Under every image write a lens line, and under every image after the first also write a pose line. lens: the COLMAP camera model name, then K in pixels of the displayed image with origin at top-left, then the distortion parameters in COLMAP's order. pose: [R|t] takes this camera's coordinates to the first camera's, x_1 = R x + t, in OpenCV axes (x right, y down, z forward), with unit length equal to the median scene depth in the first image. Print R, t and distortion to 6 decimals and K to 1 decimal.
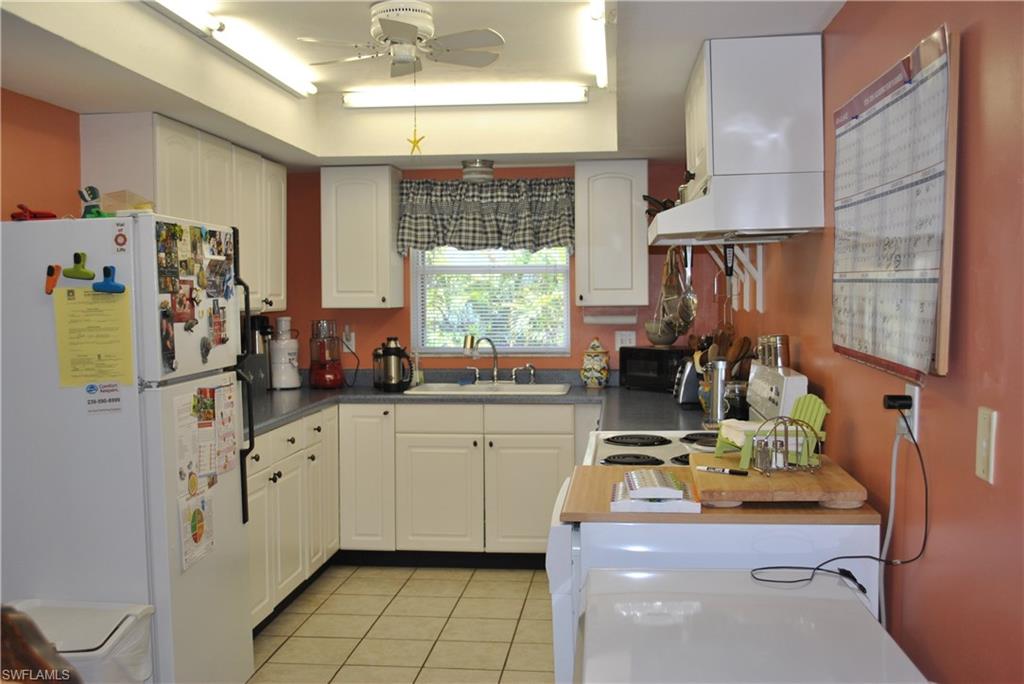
lens RADIAL K [[1013.7, 0, 512.0], [0, 1013.7, 342.0], [0, 0, 1]] dist [-0.057691, 0.002038]
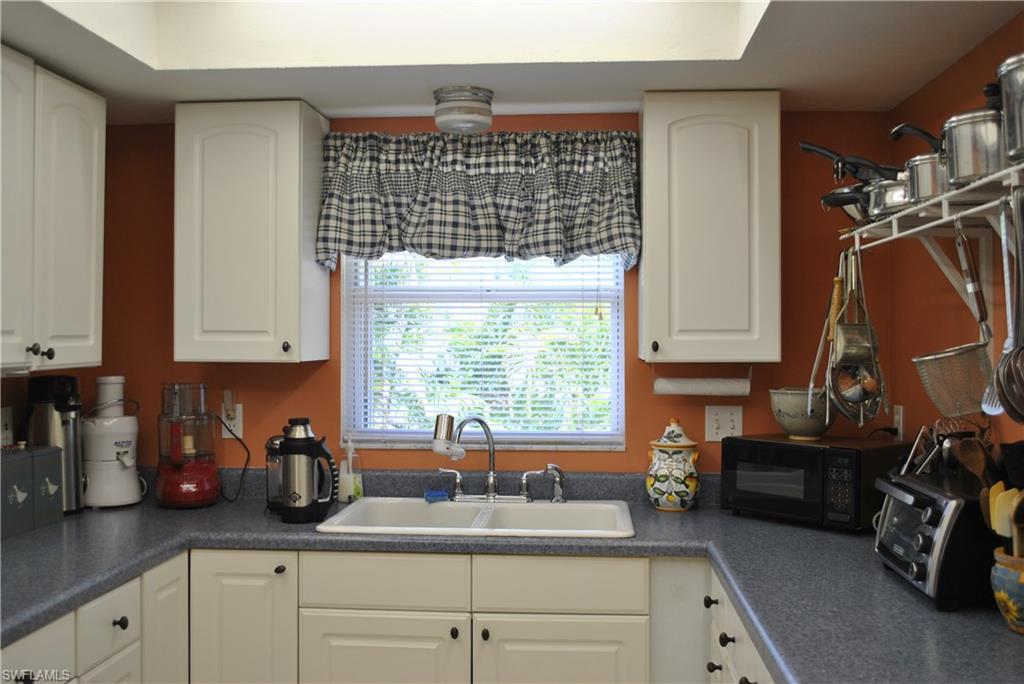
lens RADIAL K [[1013.7, 0, 512.0], [0, 1013.7, 342.0], [0, 0, 1]] dist [-0.057691, 0.002038]
pose [[0.999711, 0.007264, 0.022912, -0.018530], [-0.006340, 0.999173, -0.040161, -0.023103], [-0.023185, 0.040004, 0.998930, 0.448482]]
